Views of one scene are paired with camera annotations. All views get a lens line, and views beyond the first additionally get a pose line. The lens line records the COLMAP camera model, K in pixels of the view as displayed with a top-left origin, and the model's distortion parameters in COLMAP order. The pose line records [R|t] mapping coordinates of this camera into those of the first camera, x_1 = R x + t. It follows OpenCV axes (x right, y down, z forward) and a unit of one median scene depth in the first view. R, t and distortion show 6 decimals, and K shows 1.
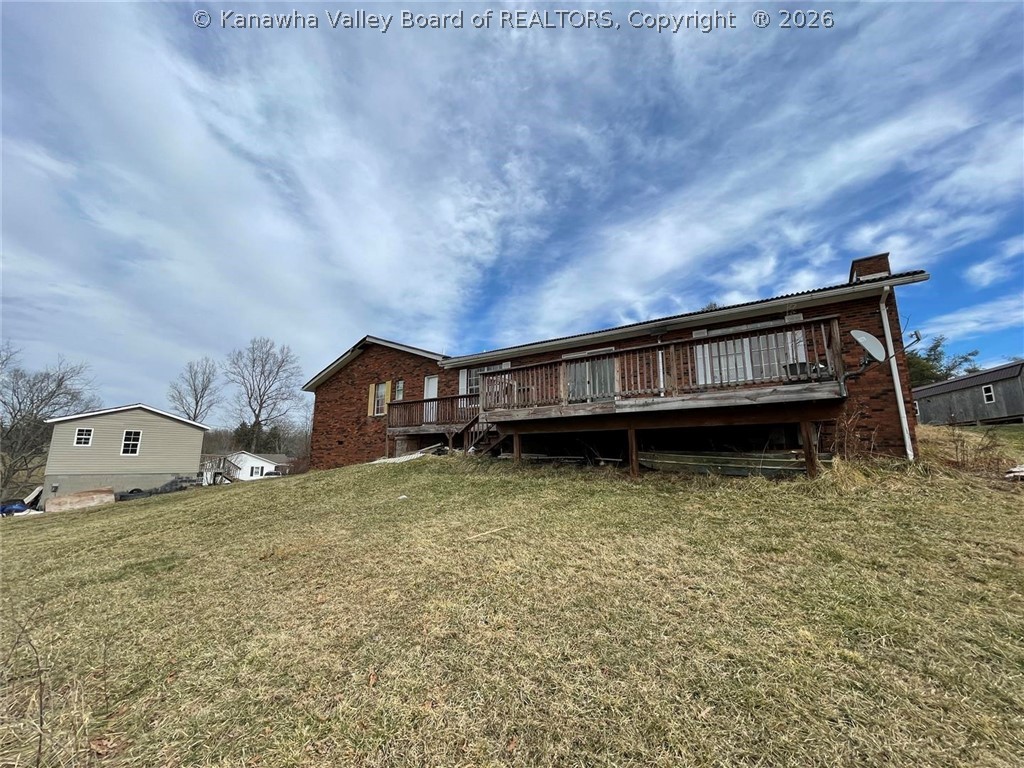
lens RADIAL K [[408.0, 0, 512.0], [0, 408.0, 384.0], [0, 0, 1]] dist [0.000116, -0.000002]
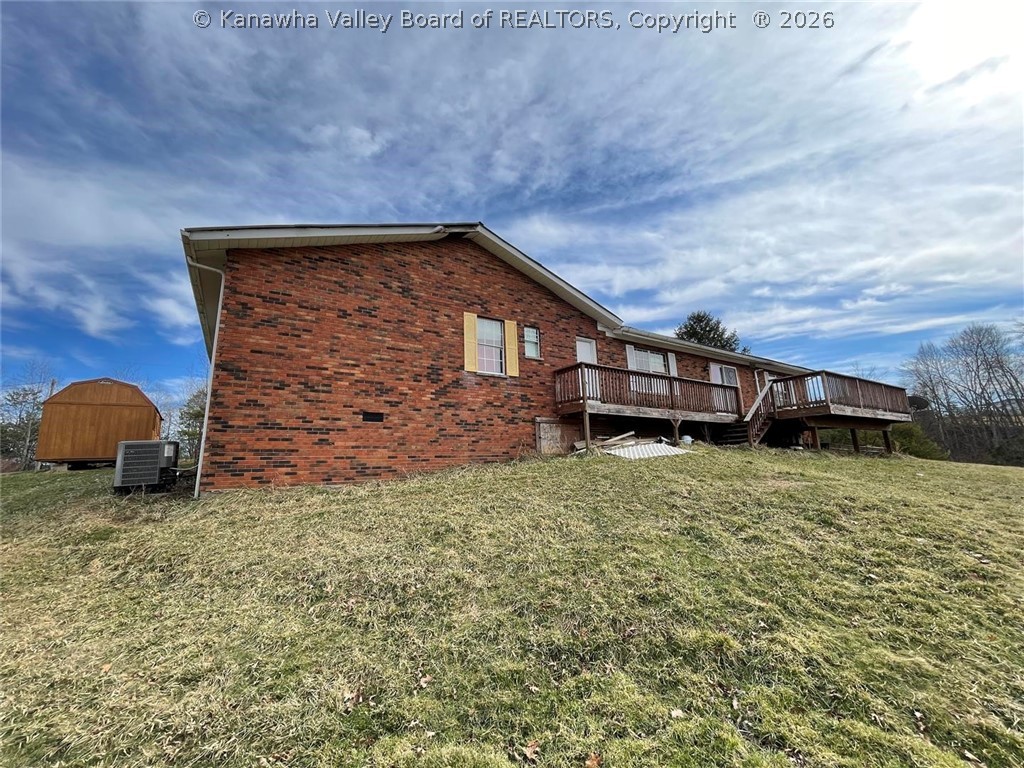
lens RADIAL K [[408.0, 0, 512.0], [0, 408.0, 384.0], [0, 0, 1]] dist [0.000116, -0.000002]
pose [[0.365223, 0.171115, 0.915058, -0.798702], [-0.137710, 0.982078, -0.128684, 0.152822], [-0.920678, -0.079014, 0.382242, 0.746643]]
